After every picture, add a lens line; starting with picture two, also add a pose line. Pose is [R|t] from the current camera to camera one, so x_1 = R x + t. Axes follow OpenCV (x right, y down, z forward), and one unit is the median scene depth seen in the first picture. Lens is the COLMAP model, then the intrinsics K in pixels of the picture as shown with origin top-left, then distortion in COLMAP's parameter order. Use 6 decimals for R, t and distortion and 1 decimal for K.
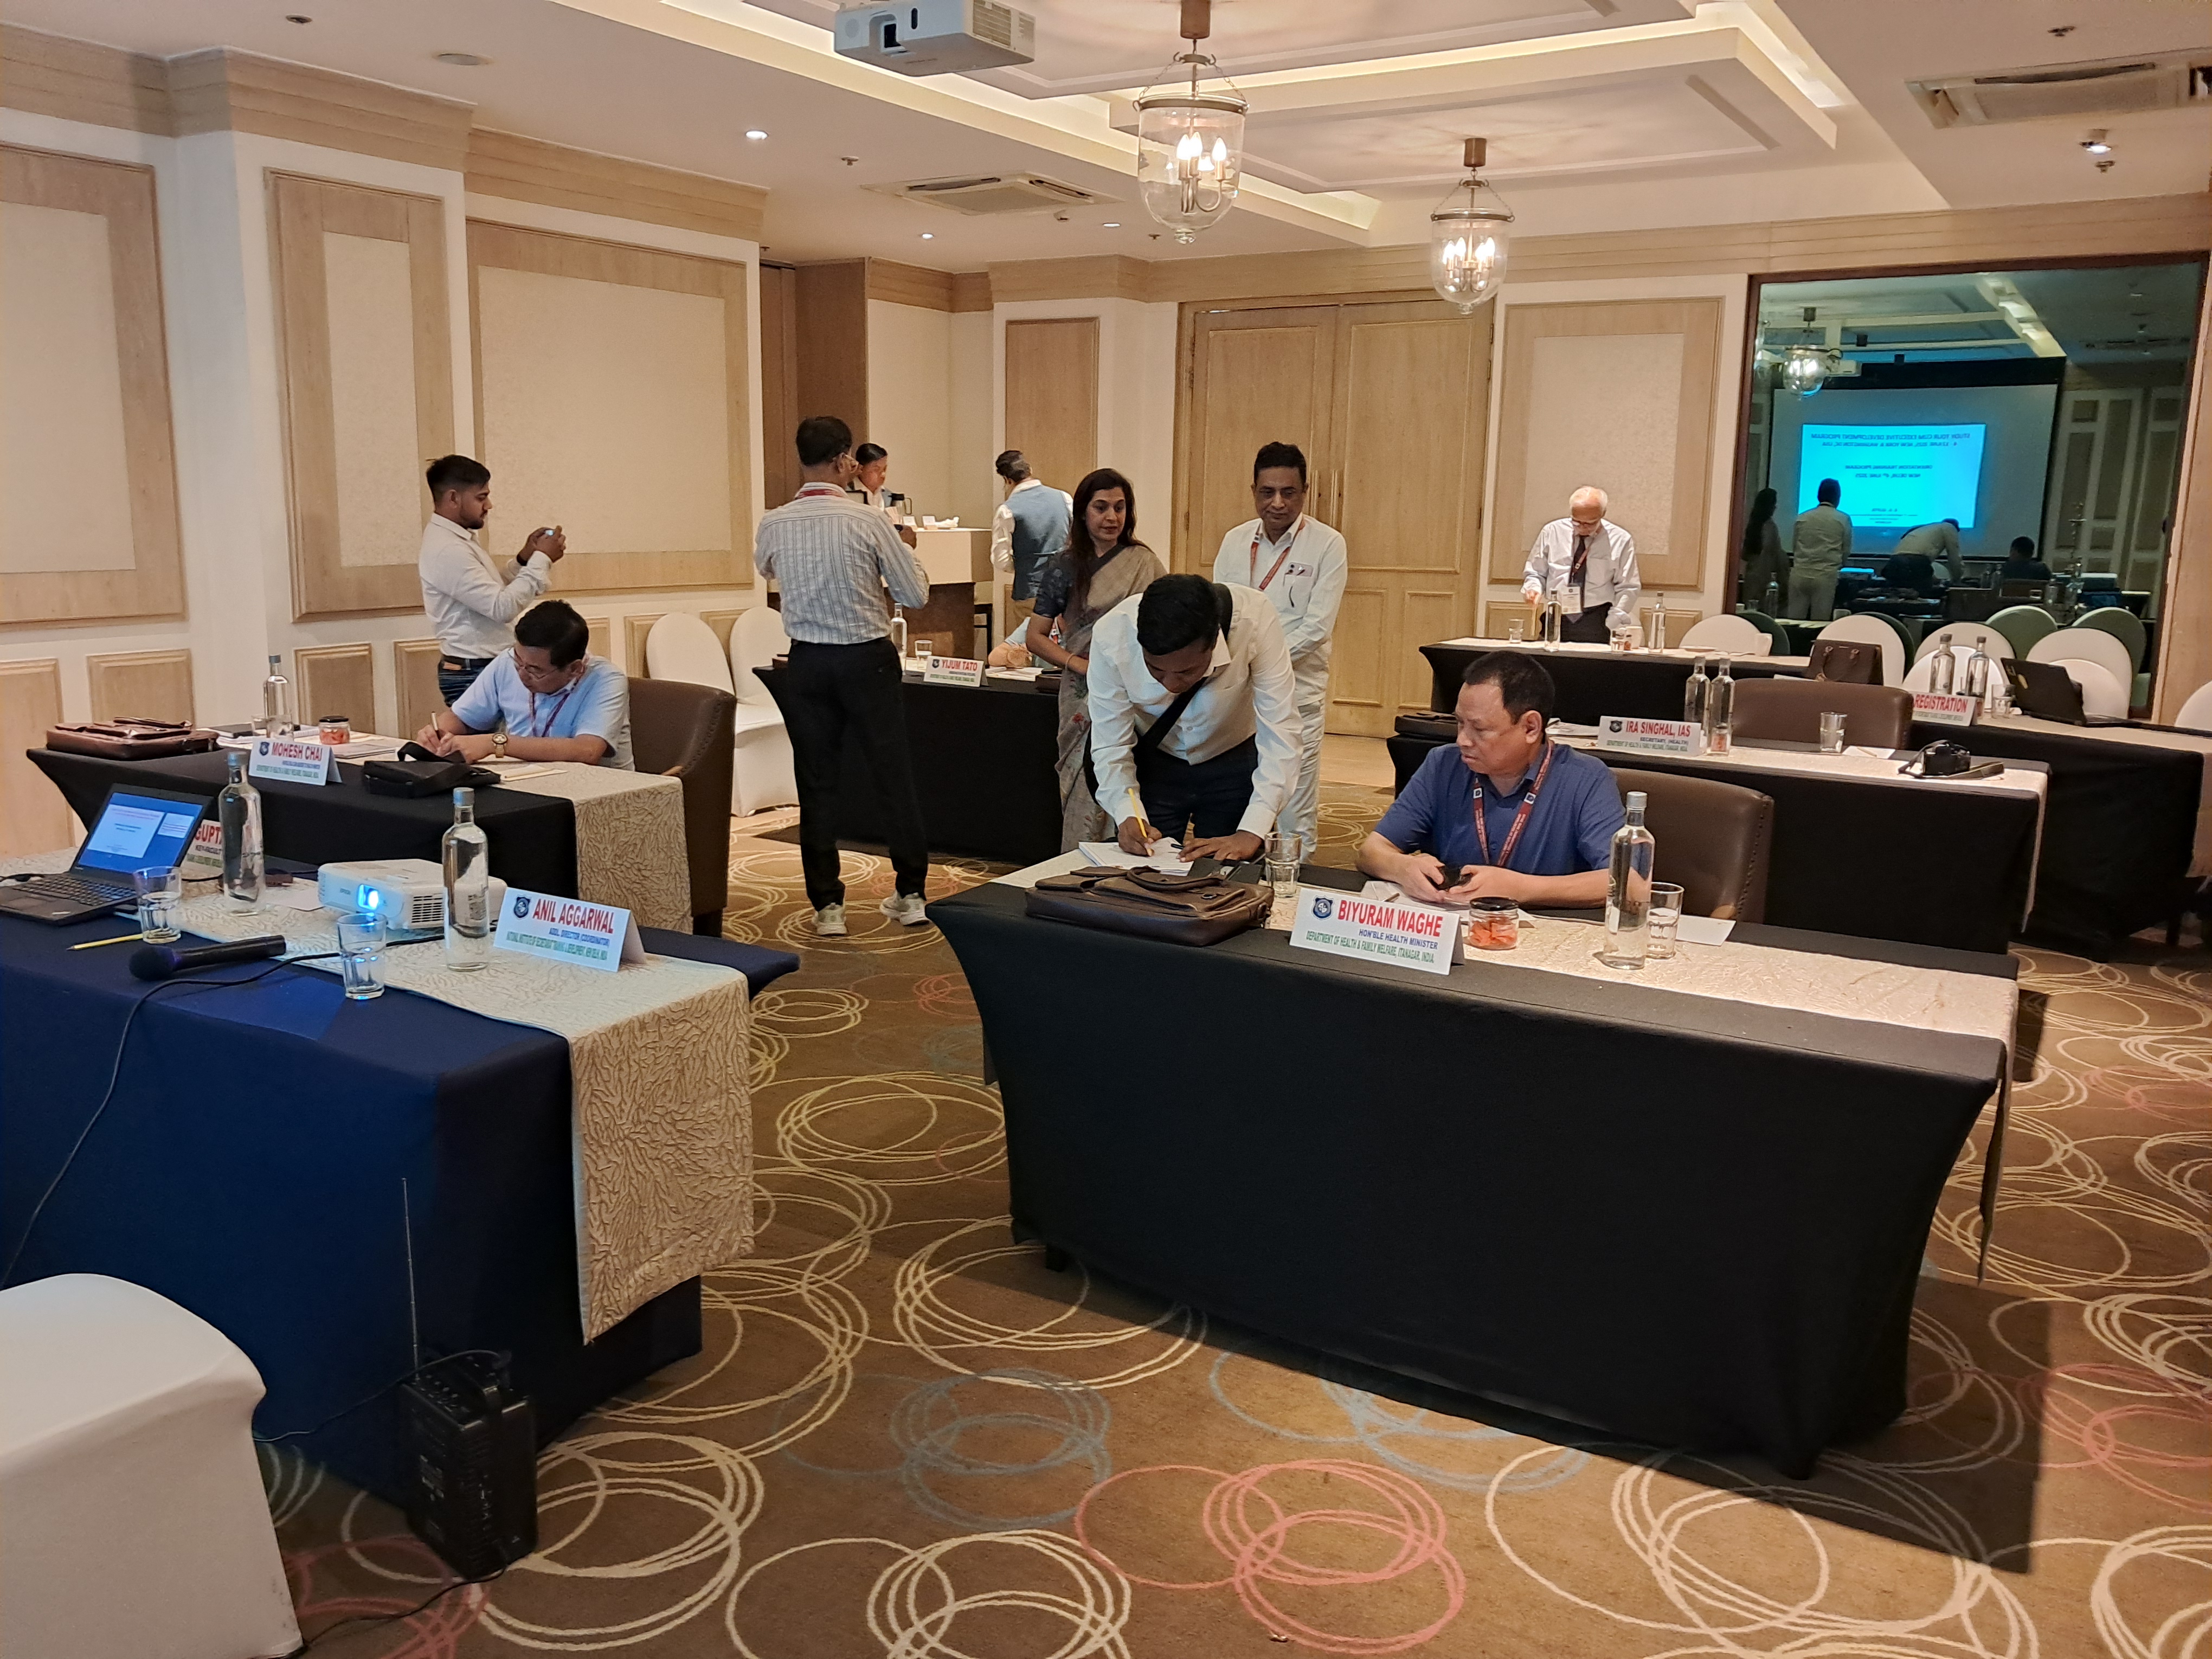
lens RADIAL K [[1794.4, 0, 1093.6], [0, 1794.4, 820.9], [0, 0, 1]] dist [0.014445, -0.028012]
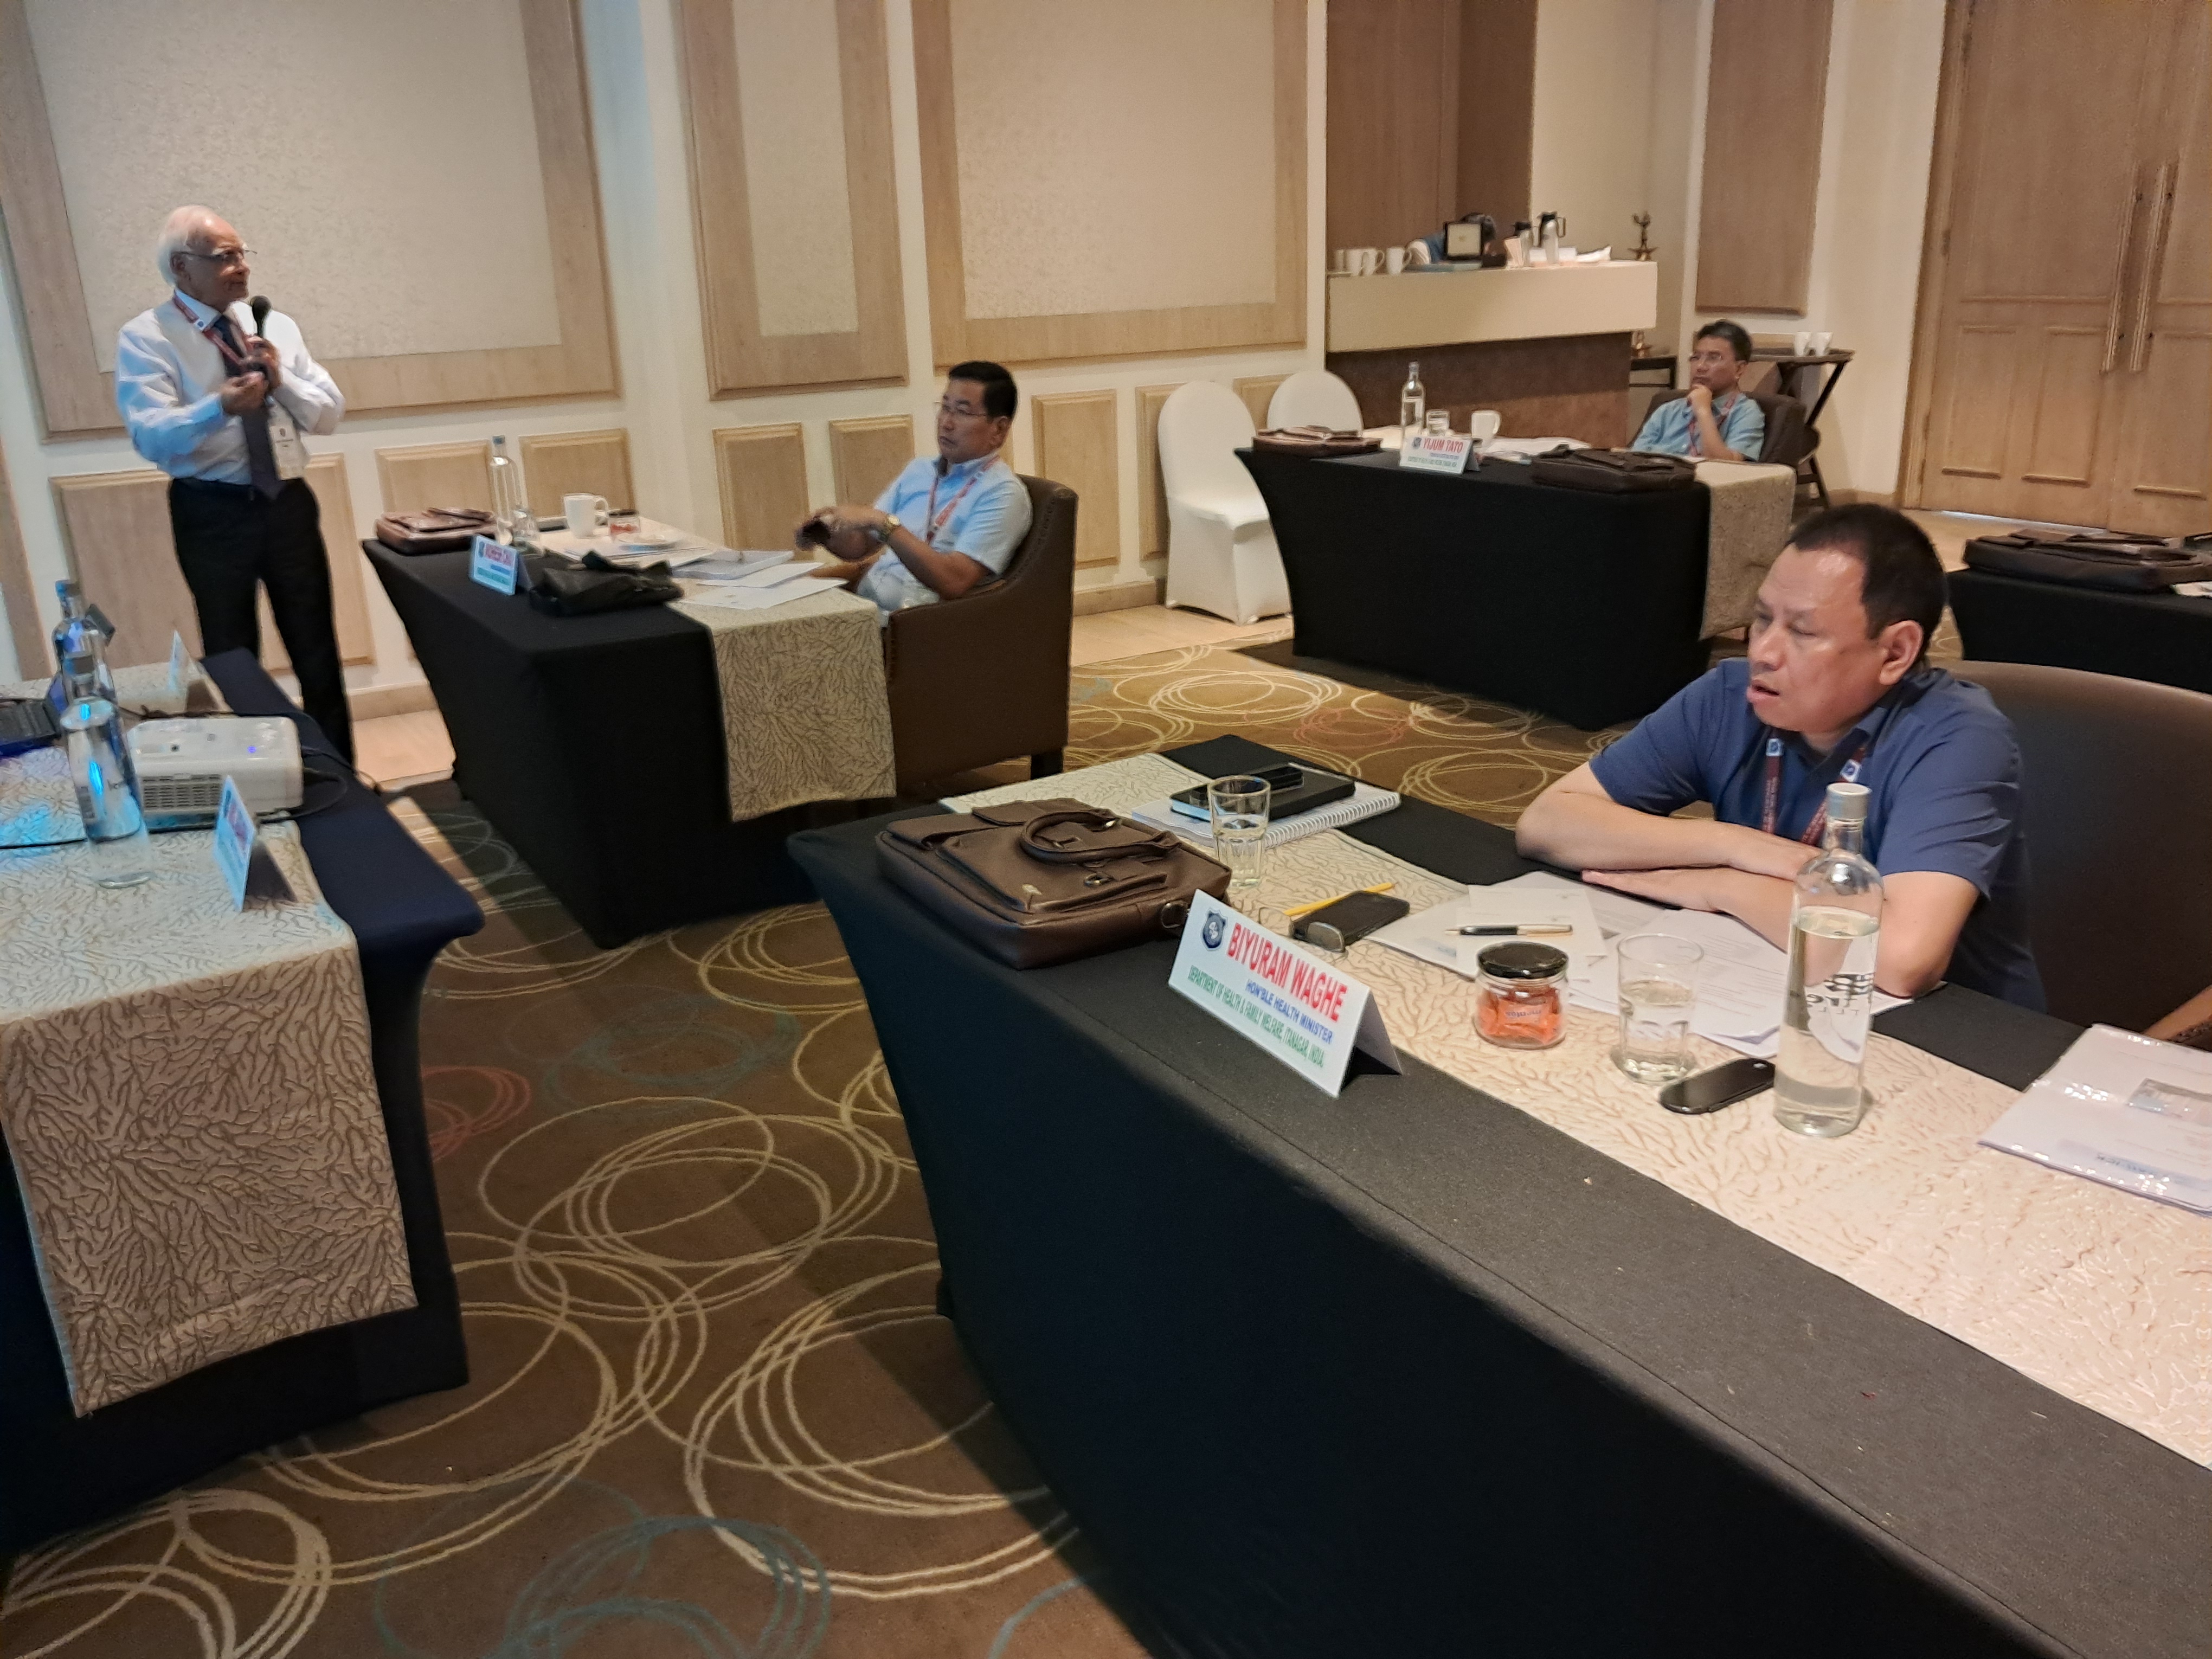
lens RADIAL K [[1794.4, 0, 1112.3], [0, 1794.4, 846.9], [0, 0, 1]] dist [0.014445, -0.028012]
pose [[0.887616, 0.105469, -0.448346, 0.341017], [-0.038644, 0.987050, 0.155689, -0.064384], [0.458960, -0.120866, 0.880197, 0.458981]]
